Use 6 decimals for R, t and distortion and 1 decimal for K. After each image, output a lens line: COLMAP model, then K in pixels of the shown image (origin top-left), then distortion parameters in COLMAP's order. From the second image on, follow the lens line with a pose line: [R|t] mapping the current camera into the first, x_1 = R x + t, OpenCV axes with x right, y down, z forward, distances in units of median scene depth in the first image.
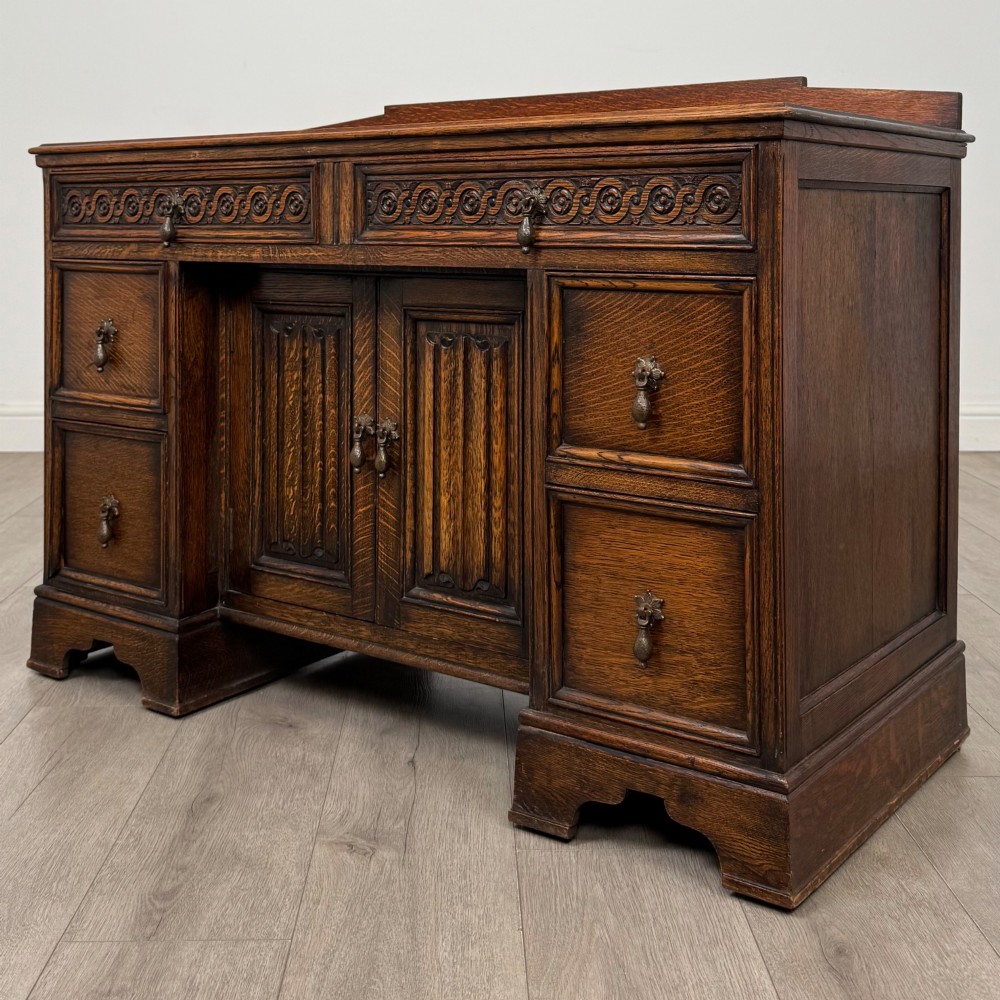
lens RADIAL K [[1294.3, 0, 498.3], [0, 1294.3, 452.1], [0, 0, 1]] dist [0.091272, 0.014531]
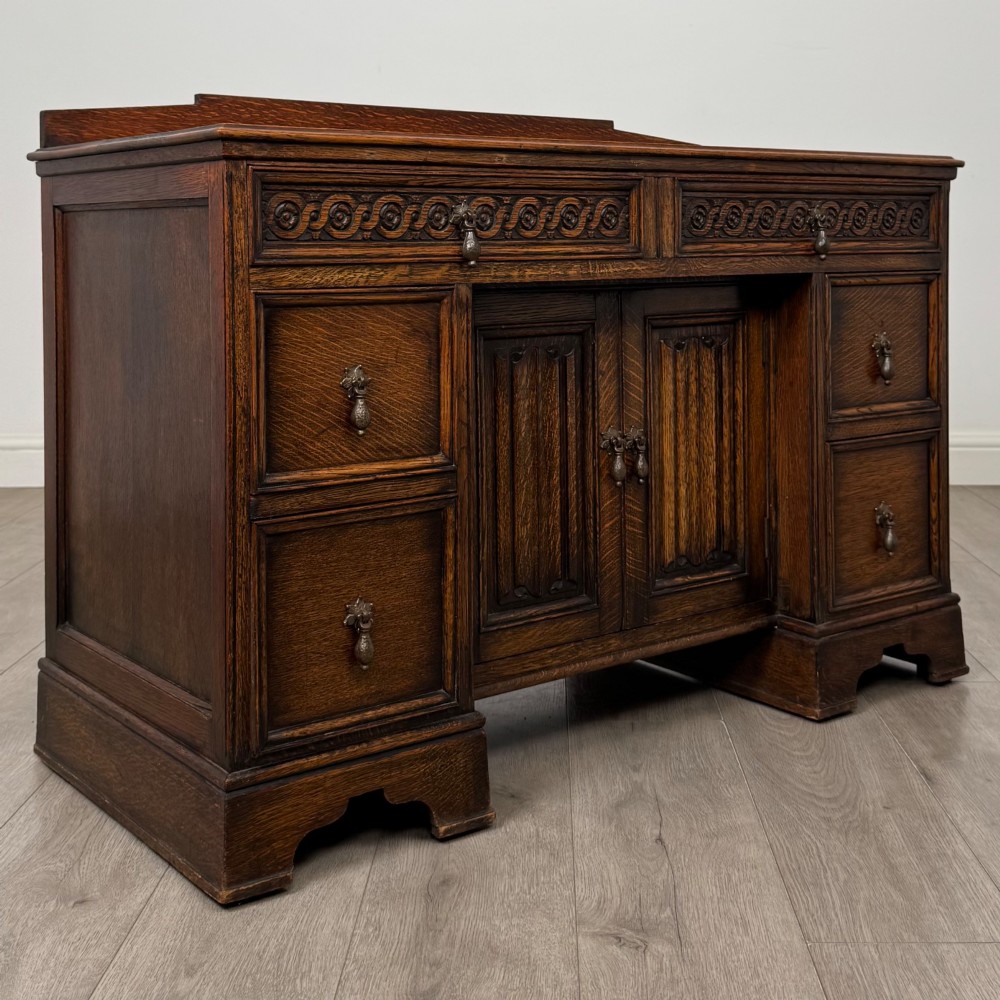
lens RADIAL K [[1361.8, 0, 500.0], [0, 1361.8, 500.0], [0, 0, 1]] dist [0.088620, -0.029485]
pose [[0.306877, -0.176150, 0.935306, -1.208750], [0.169475, 0.977131, 0.128422, -0.133700], [-0.936539, 0.119102, 0.329712, 0.789027]]
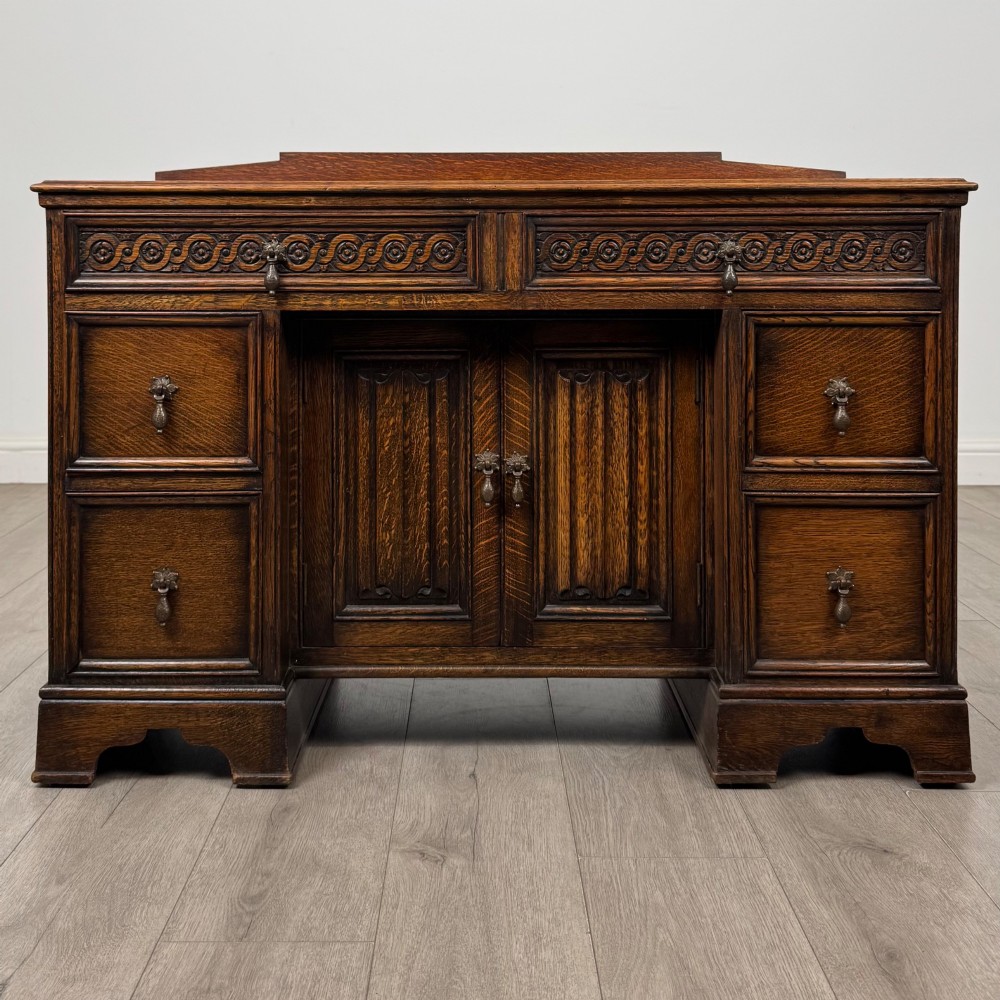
lens RADIAL K [[1163.1, 0, 519.4], [0, 1163.1, 489.1], [0, 0, 1]] dist [0.052775, 0.014194]
pose [[0.818023, -0.107053, 0.565136, -0.666213], [0.099138, 0.994065, 0.044805, -0.041550], [-0.566578, 0.019375, 0.823781, 0.219587]]
